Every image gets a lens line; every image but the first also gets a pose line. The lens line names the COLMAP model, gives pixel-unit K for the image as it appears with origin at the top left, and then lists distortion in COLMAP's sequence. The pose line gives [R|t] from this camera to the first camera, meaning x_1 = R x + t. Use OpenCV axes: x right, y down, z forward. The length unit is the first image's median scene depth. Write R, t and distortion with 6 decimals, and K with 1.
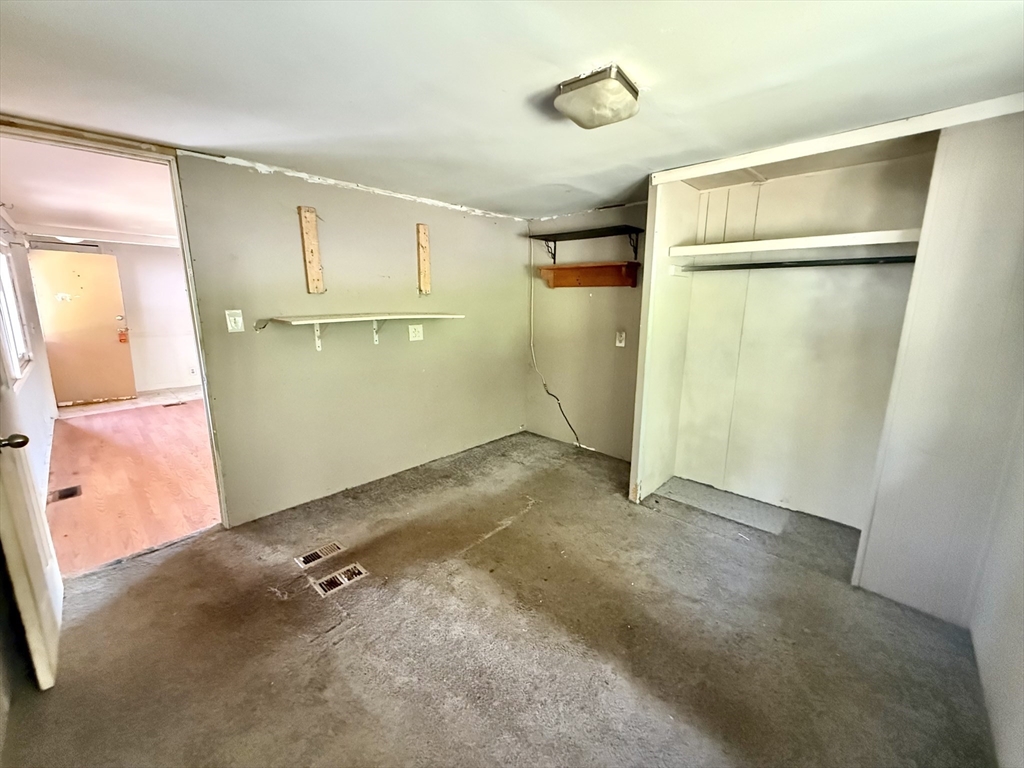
lens RADIAL K [[408.2, 0, 511.2], [0, 408.2, 382.2], [0, 0, 1]] dist [0.000124, -0.000072]
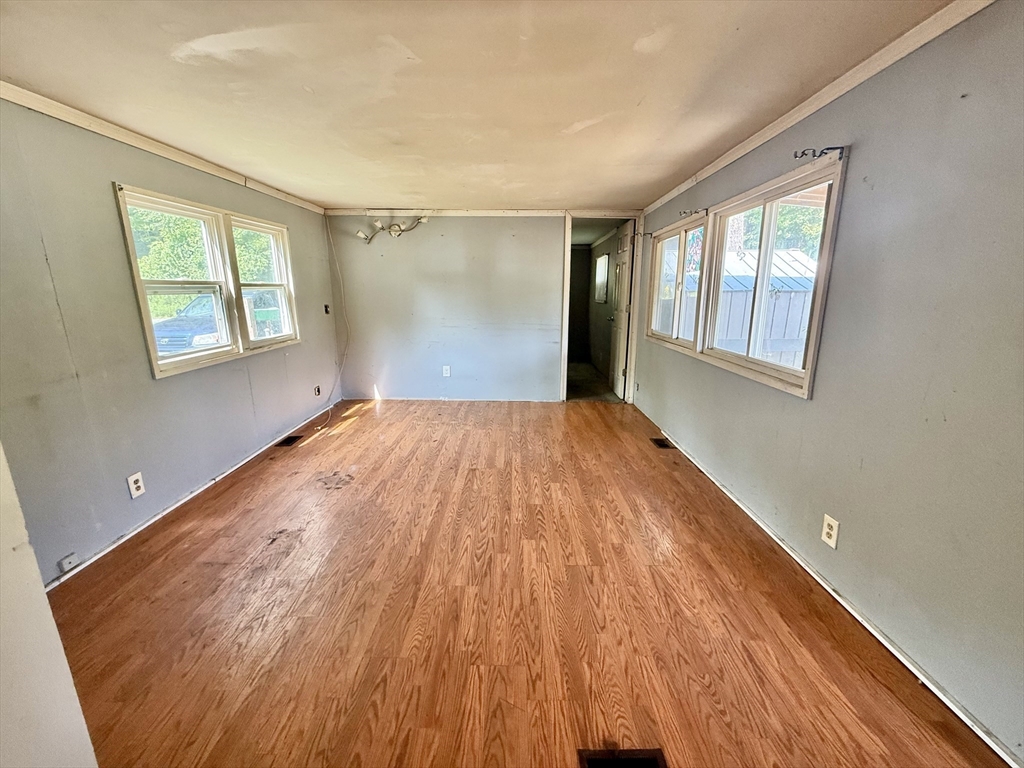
lens RADIAL K [[408.2, 0, 511.2], [0, 408.2, 382.2], [0, 0, 1]] dist [0.000124, -0.000072]
pose [[-0.676796, -0.164402, 0.717578, -0.921521], [0.145946, 0.925434, 0.349674, -0.212159], [-0.721558, 0.341386, -0.602336, 1.124527]]
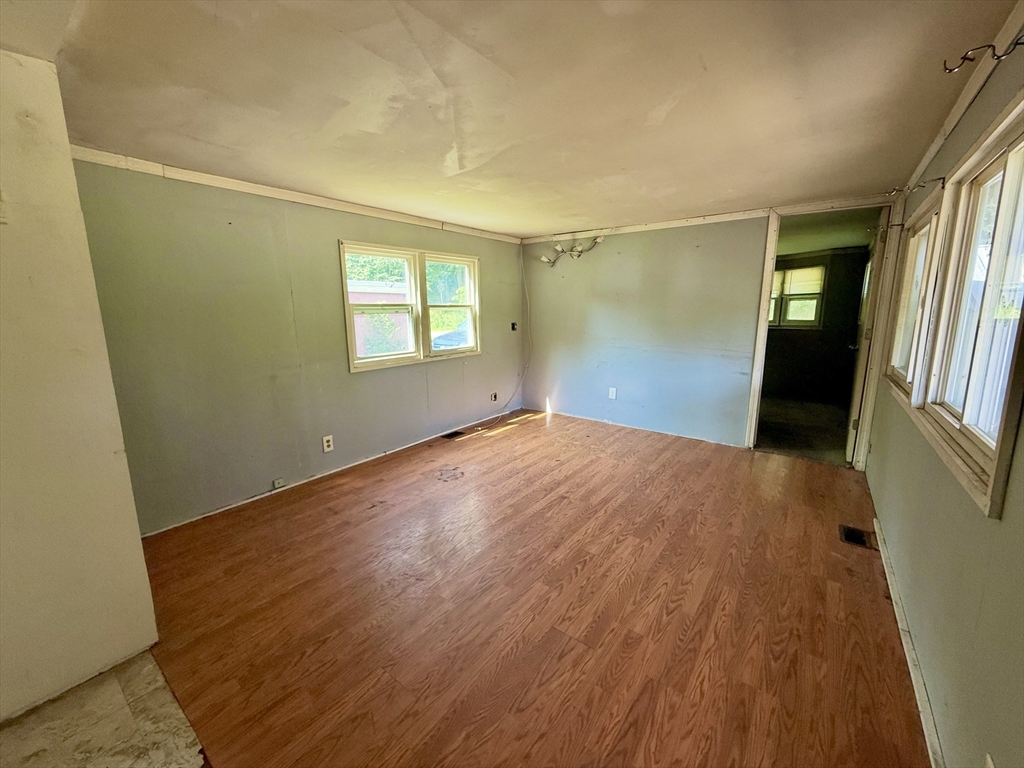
lens RADIAL K [[408.2, 0, 511.2], [0, 408.2, 382.2], [0, 0, 1]] dist [0.000124, -0.000072]
pose [[-0.108786, -0.176006, 0.978360, -0.991034], [0.204393, 0.959211, 0.195288, -0.173914], [-0.972825, 0.221214, -0.068374, 0.933838]]
